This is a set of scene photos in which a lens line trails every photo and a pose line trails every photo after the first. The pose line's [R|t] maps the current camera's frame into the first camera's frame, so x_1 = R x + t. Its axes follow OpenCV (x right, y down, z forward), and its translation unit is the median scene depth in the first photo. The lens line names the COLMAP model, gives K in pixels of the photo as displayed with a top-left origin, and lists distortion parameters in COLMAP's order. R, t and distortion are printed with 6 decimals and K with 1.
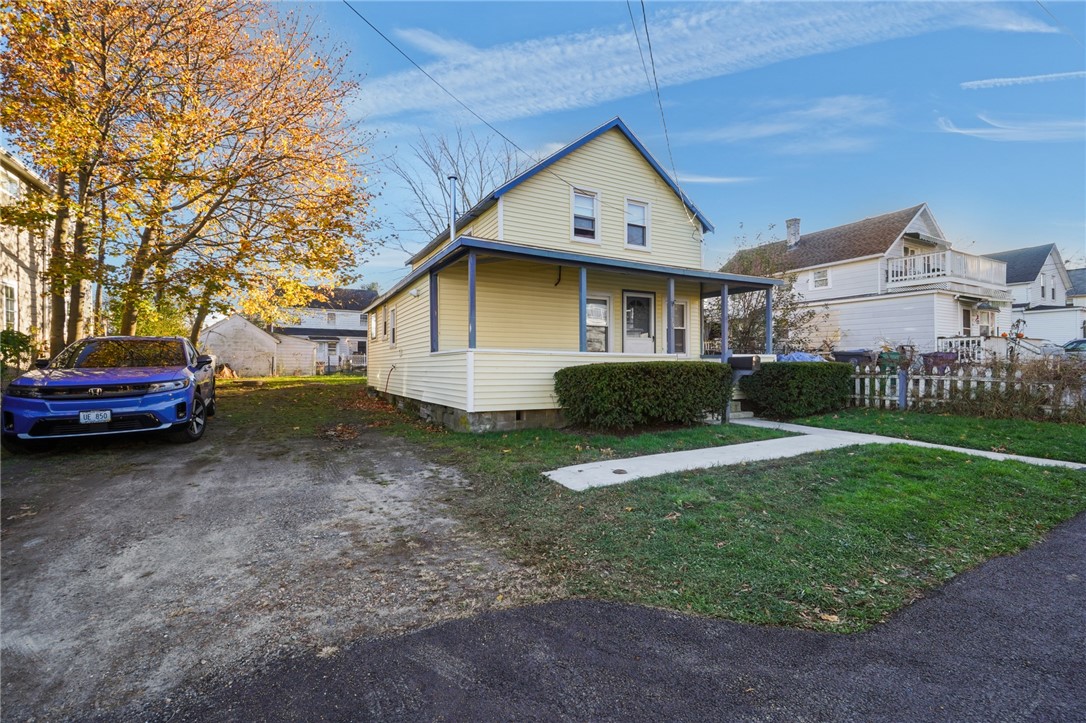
lens RADIAL K [[468.7, 0, 540.0], [0, 468.7, 362.3], [0, 0, 1]] dist [-0.002446, -0.000972]
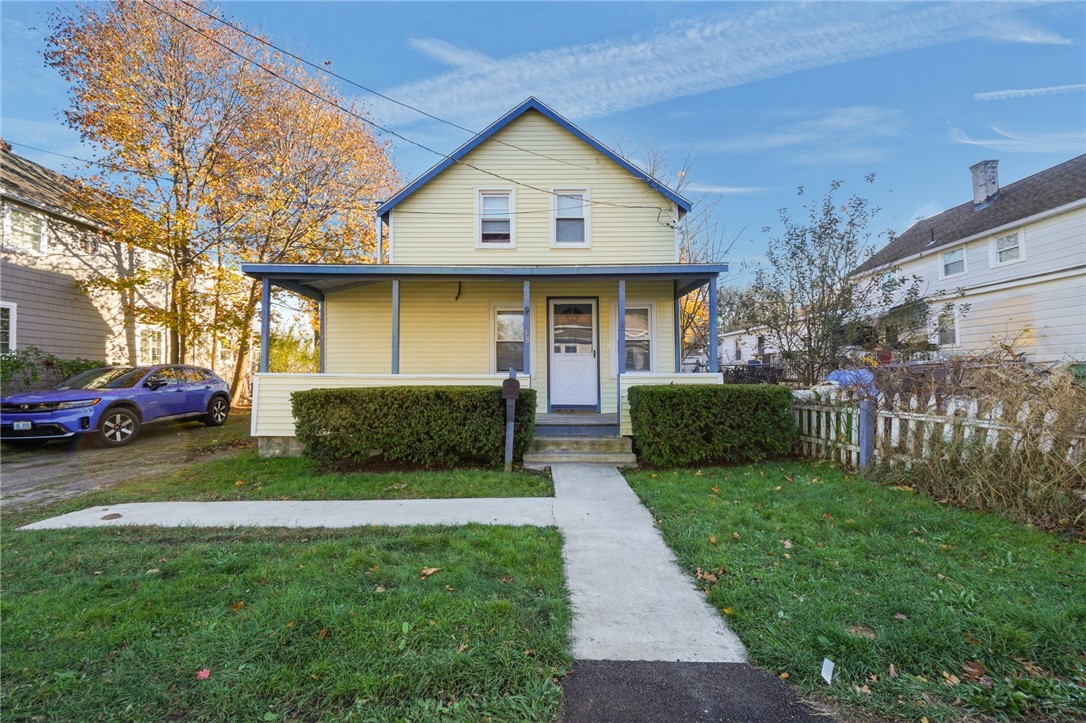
lens RADIAL K [[468.7, 0, 542.4], [0, 468.7, 364.4], [0, 0, 1]] dist [-0.002446, -0.000972]
pose [[0.883532, -0.017478, -0.468044, 1.001123], [0.004589, 0.999579, -0.028663, -0.017980], [0.468348, 0.023177, 0.883240, 0.455586]]
